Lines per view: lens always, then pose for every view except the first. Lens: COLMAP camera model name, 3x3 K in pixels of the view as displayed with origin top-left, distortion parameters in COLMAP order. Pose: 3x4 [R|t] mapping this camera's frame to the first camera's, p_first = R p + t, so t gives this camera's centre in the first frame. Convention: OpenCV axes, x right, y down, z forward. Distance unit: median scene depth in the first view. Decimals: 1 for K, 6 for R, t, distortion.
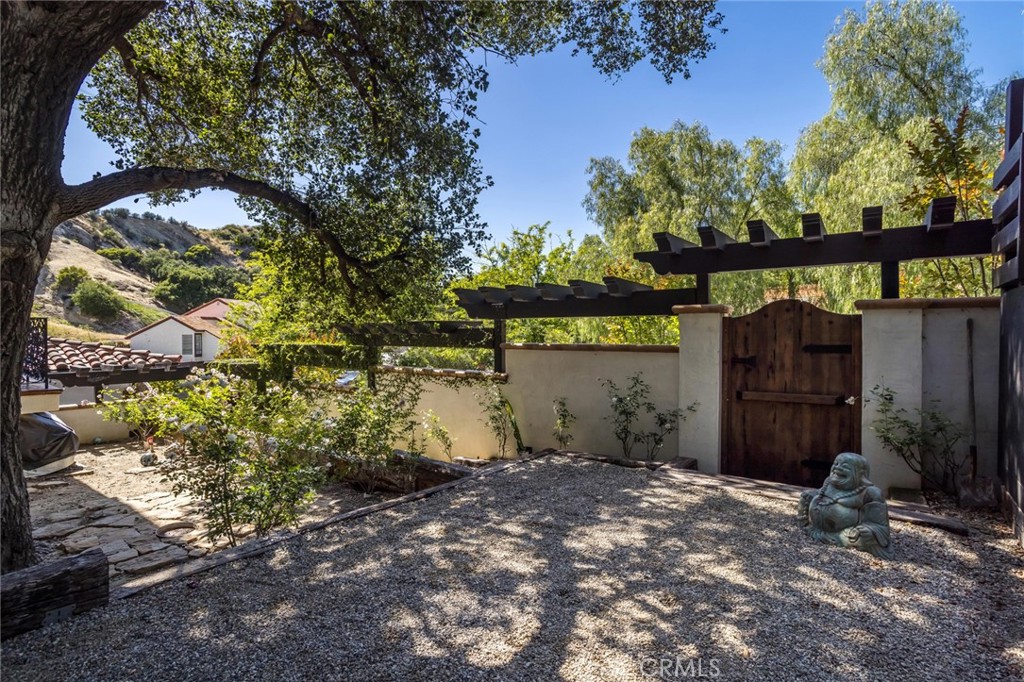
lens RADIAL K [[490.4, 0, 512.0], [0, 490.4, 341.0], [0, 0, 1]] dist [-0.044001, 0.031601]
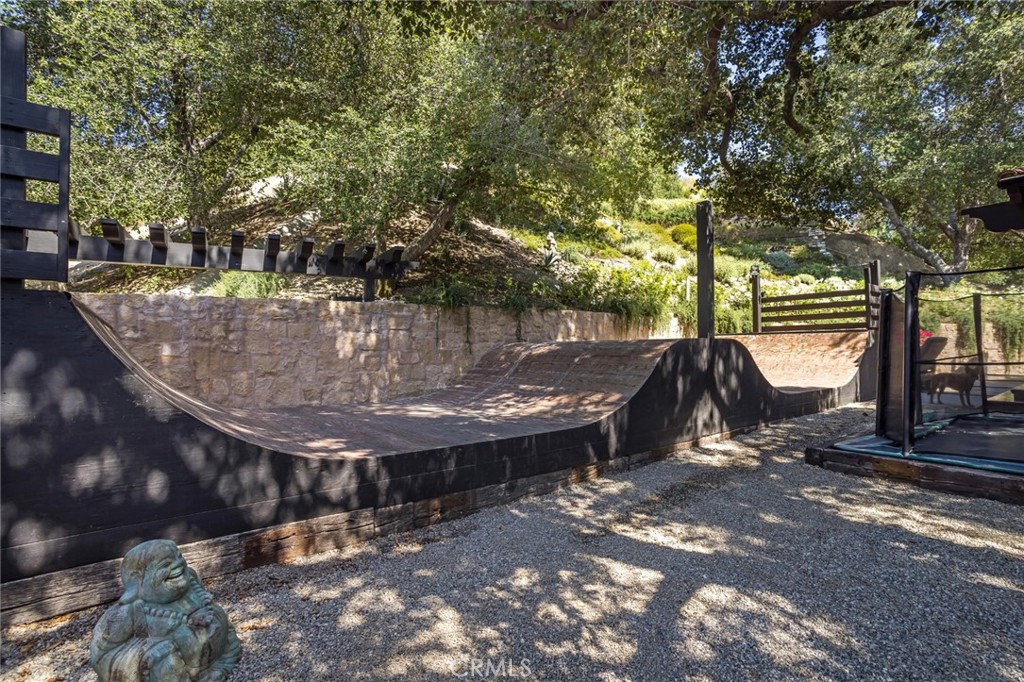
lens RADIAL K [[490.4, 0, 512.0], [0, 490.4, 341.0], [0, 0, 1]] dist [-0.044001, 0.031601]
pose [[-0.971537, 0.016350, 0.236324, 0.148145], [0.014153, 0.999839, -0.010987, -0.005647], [-0.236466, -0.007329, -0.971612, 2.009293]]
